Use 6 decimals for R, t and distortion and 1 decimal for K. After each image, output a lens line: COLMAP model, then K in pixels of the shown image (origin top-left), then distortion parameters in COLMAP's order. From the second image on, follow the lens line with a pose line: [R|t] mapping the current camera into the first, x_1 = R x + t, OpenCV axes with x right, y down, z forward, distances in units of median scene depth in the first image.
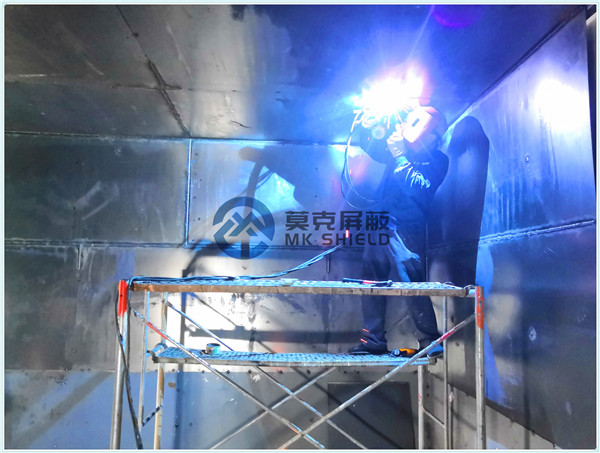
lens RADIAL K [[458.7, 0, 299.0], [0, 458.7, 232.9], [0, 0, 1]] dist [-0.011362, 0.036386]
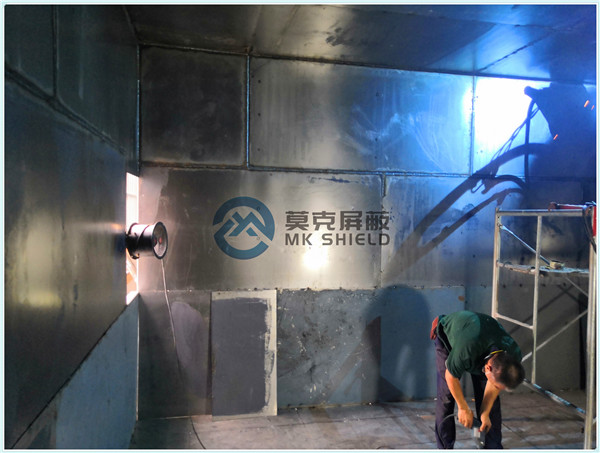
lens RADIAL K [[458.7, 0, 298.7], [0, 458.7, 230.1], [0, 0, 1]] dist [-0.011362, 0.036386]
pose [[0.989907, -0.005856, 0.141594, -0.819208], [-0.017197, 0.986798, 0.161040, -0.013944], [-0.140668, -0.161850, 0.976738, -0.036197]]
